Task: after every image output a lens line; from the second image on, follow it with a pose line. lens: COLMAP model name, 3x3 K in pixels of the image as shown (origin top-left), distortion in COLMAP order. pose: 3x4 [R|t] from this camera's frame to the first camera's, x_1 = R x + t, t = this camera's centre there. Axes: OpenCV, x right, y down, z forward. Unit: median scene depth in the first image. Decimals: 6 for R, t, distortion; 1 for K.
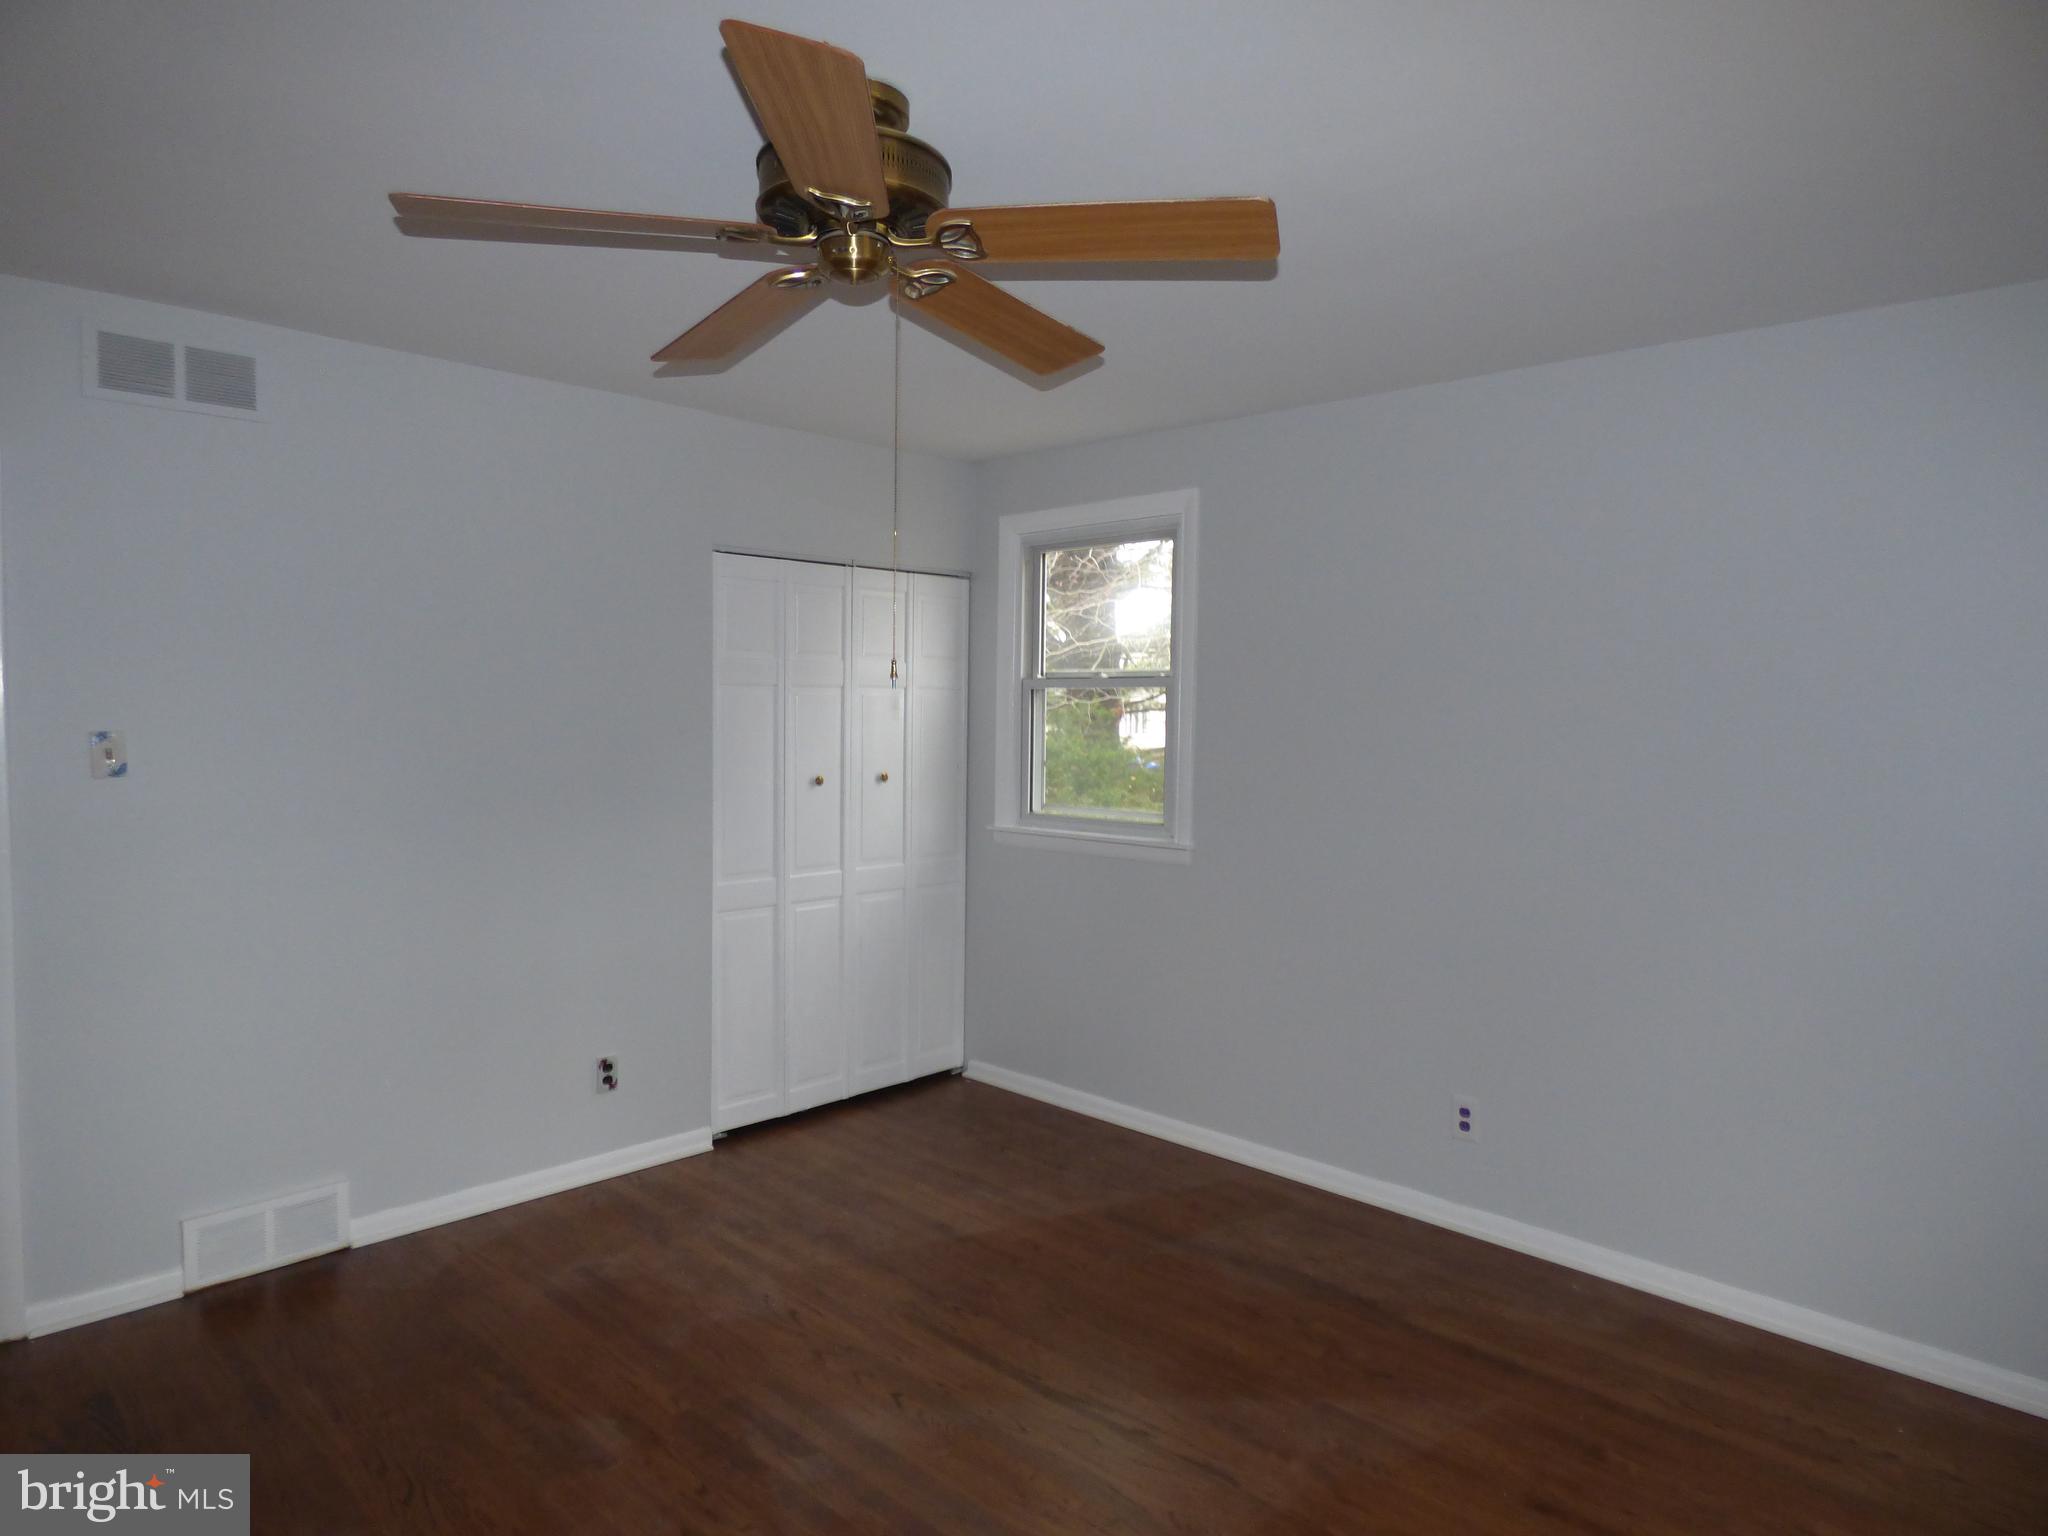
lens RADIAL K [[1254.3, 0, 1016.6], [0, 1254.3, 761.8], [0, 0, 1]] dist [-0.006474, 0.003083]
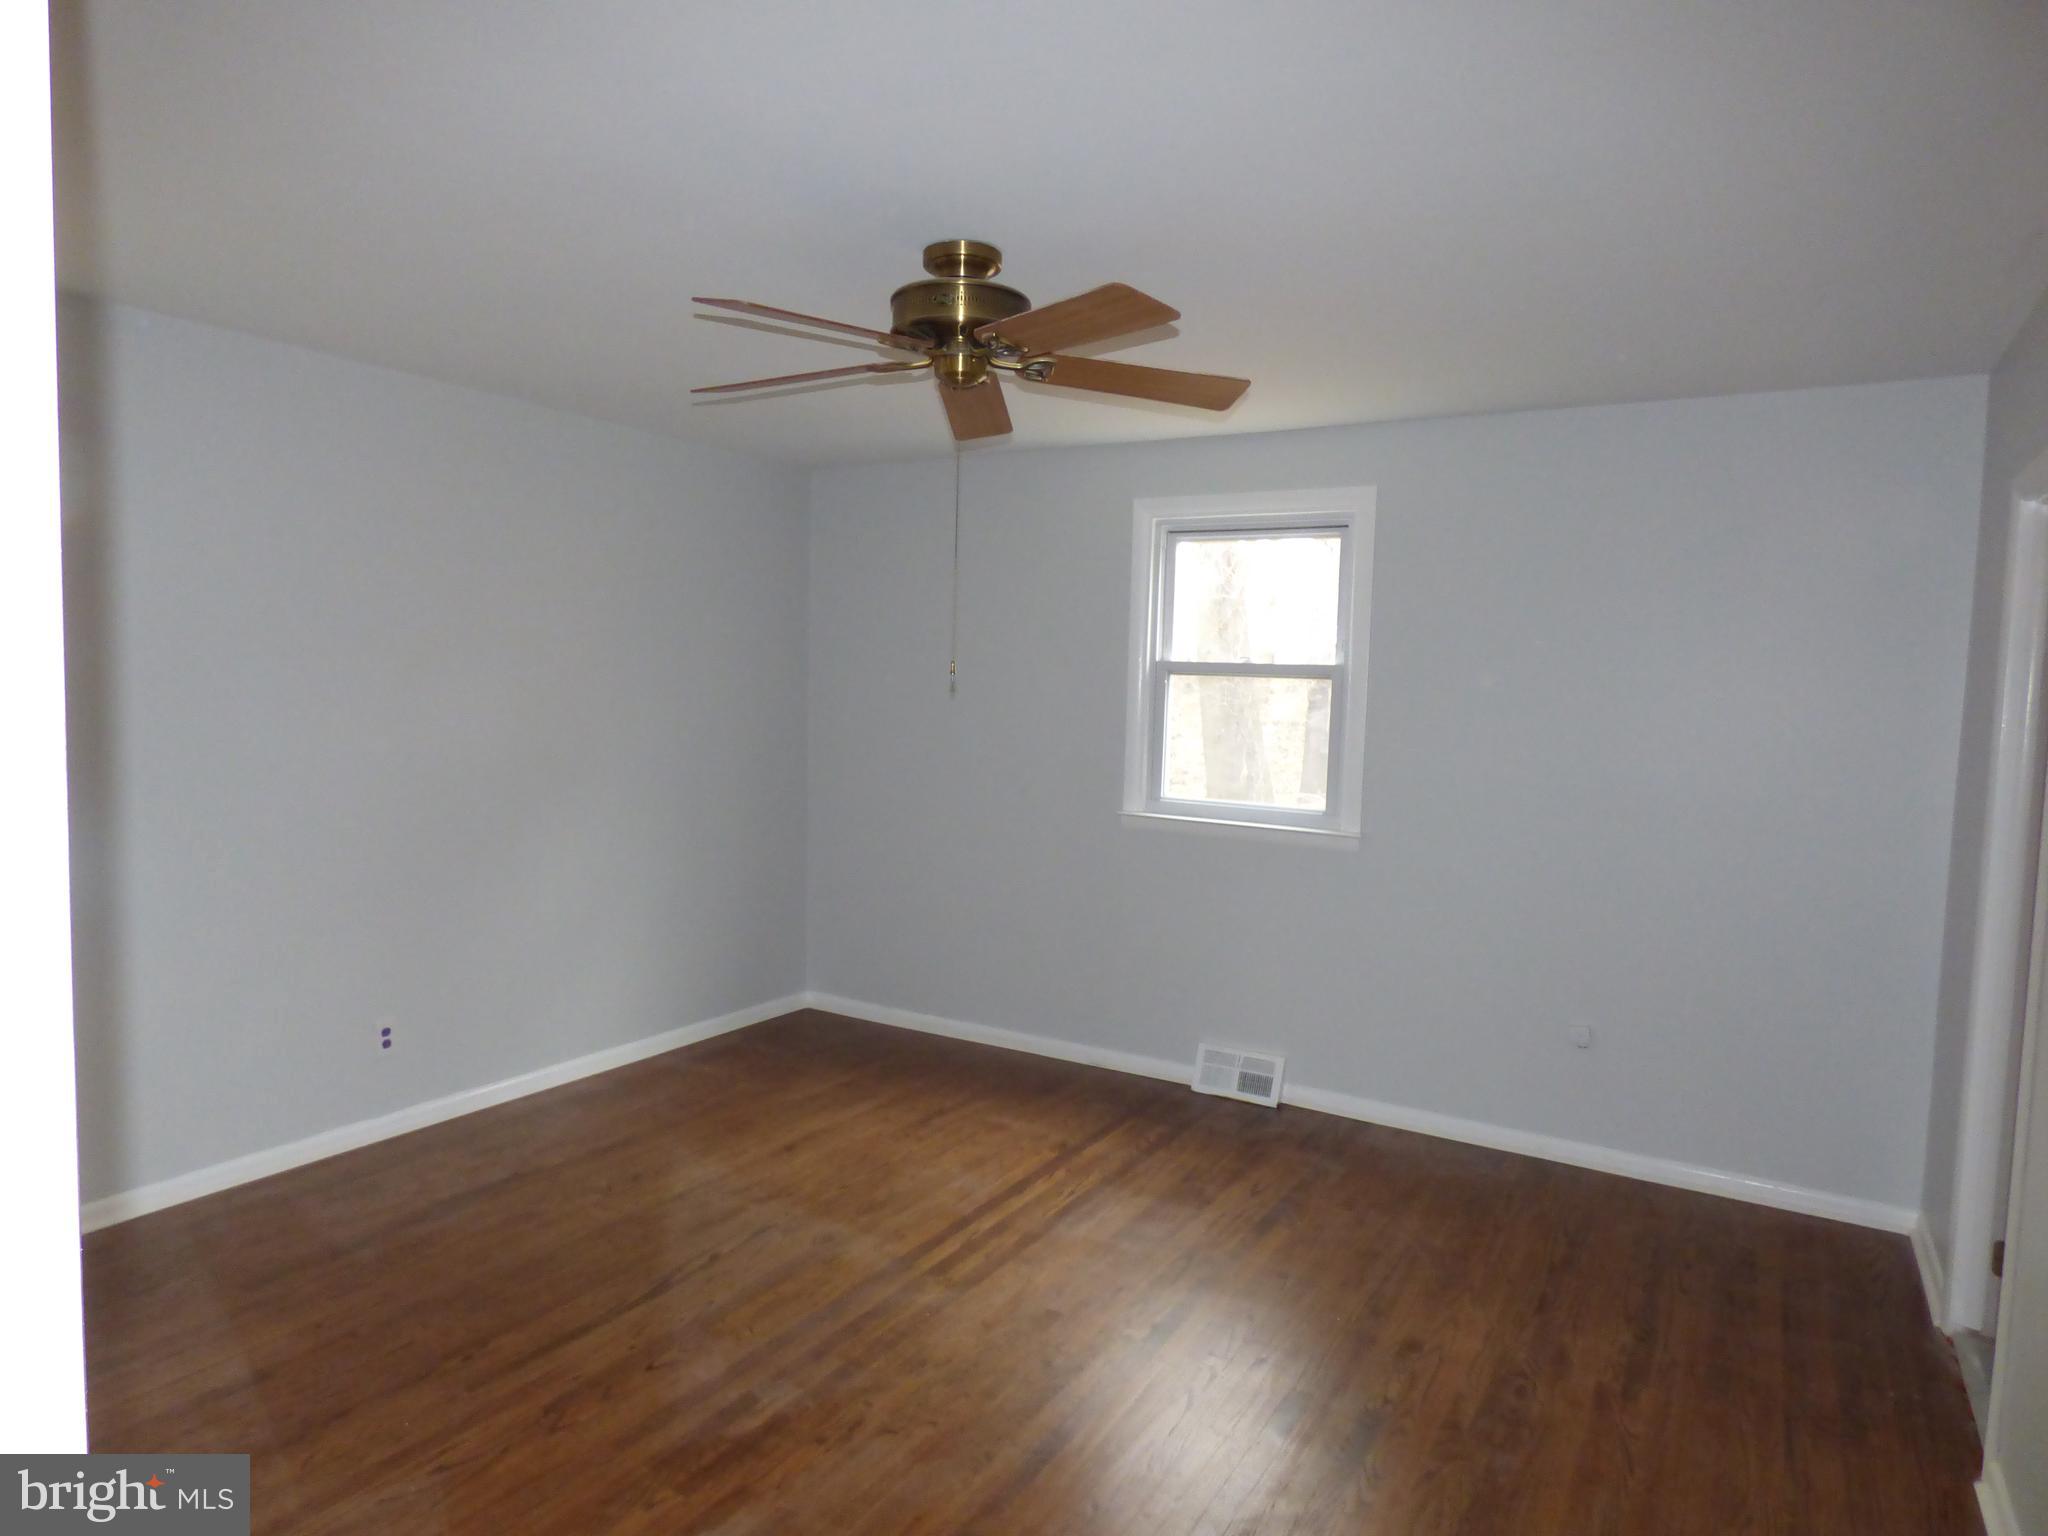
lens RADIAL K [[1254.3, 0, 1016.6], [0, 1254.3, 761.8], [0, 0, 1]] dist [-0.006474, 0.003083]
pose [[-0.216230, -0.086486, 0.972504, -1.015107], [0.018187, 0.995539, 0.092578, -0.064075], [-0.976173, 0.037705, -0.213693, 0.838487]]
